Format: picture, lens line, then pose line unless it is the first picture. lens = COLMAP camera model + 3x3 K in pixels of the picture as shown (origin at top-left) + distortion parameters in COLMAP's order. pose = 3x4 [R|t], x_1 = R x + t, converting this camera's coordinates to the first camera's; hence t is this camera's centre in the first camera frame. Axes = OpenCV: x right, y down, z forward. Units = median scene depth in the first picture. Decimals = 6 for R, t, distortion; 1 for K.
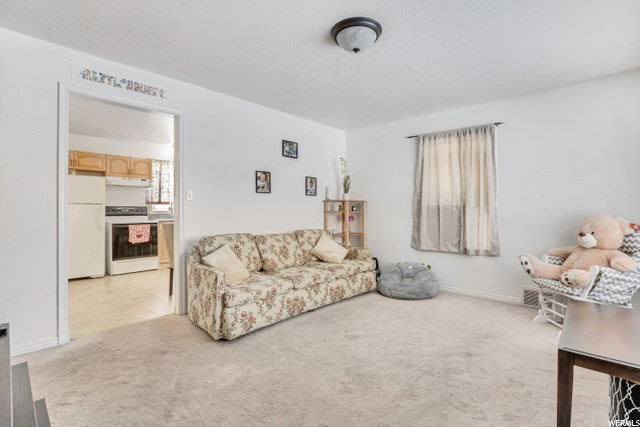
lens RADIAL K [[295.8, 0, 322.1], [0, 295.8, 209.8], [0, 0, 1]] dist [-0.046906, 0.012082]
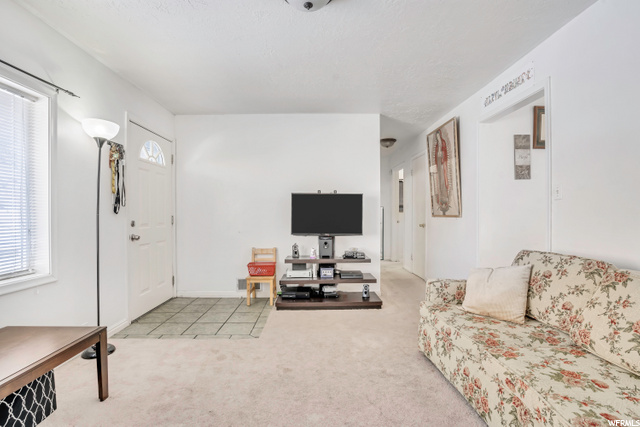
lens RADIAL K [[295.8, 0, 317.3], [0, 295.8, 215.3], [0, 0, 1]] dist [-0.046906, 0.012082]
pose [[-0.736102, 0.004738, -0.676854, 0.353812], [0.004641, 0.999987, 0.001954, 0.002976], [0.676854, -0.001703, -0.736115, 0.913148]]
